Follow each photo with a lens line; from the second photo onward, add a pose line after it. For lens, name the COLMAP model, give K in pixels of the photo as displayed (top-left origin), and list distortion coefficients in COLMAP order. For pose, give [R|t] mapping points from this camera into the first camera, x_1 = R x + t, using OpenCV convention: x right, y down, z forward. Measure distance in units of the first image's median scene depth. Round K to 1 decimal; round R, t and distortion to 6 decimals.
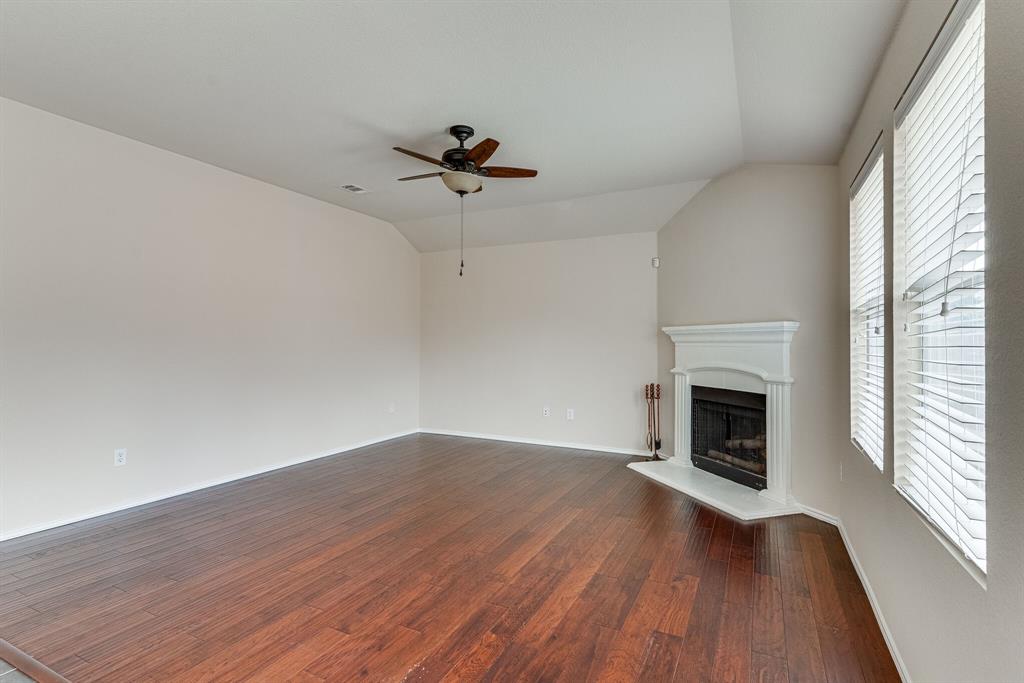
lens RADIAL K [[489.9, 0, 512.8], [0, 489.9, 335.4], [0, 0, 1]] dist [0.015468, -0.002498]
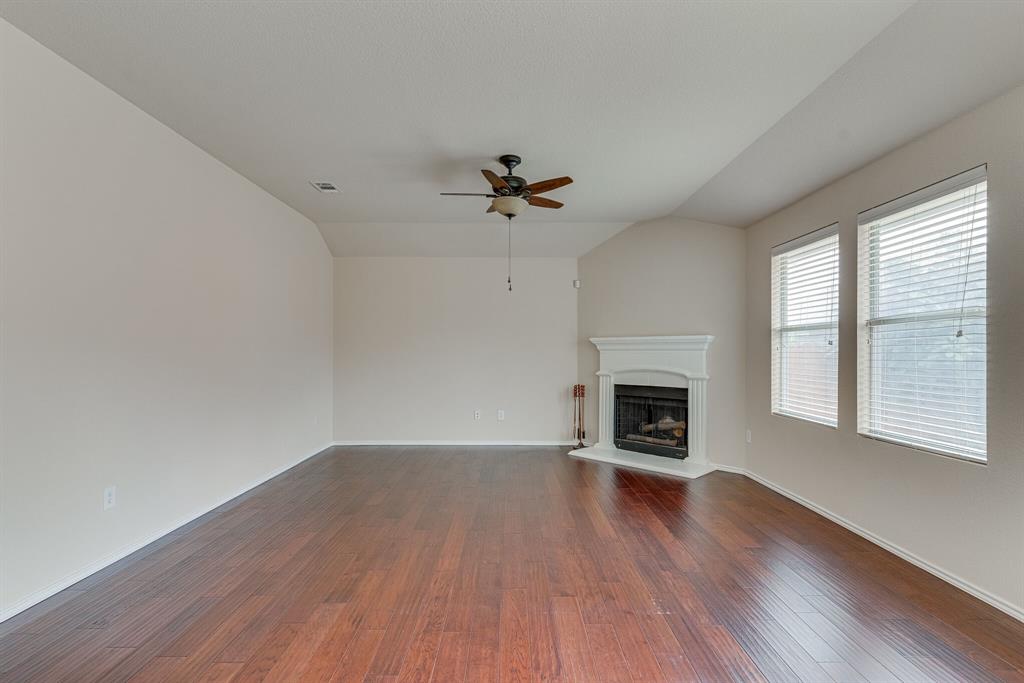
lens RADIAL K [[489.9, 0, 504.0], [0, 489.9, 345.6], [0, 0, 1]] dist [0.015468, -0.002498]
pose [[0.891987, 0.002189, 0.452056, -0.522684], [-0.004503, 0.999982, 0.004042, -0.001631], [-0.452038, -0.005641, 0.891981, 0.011452]]
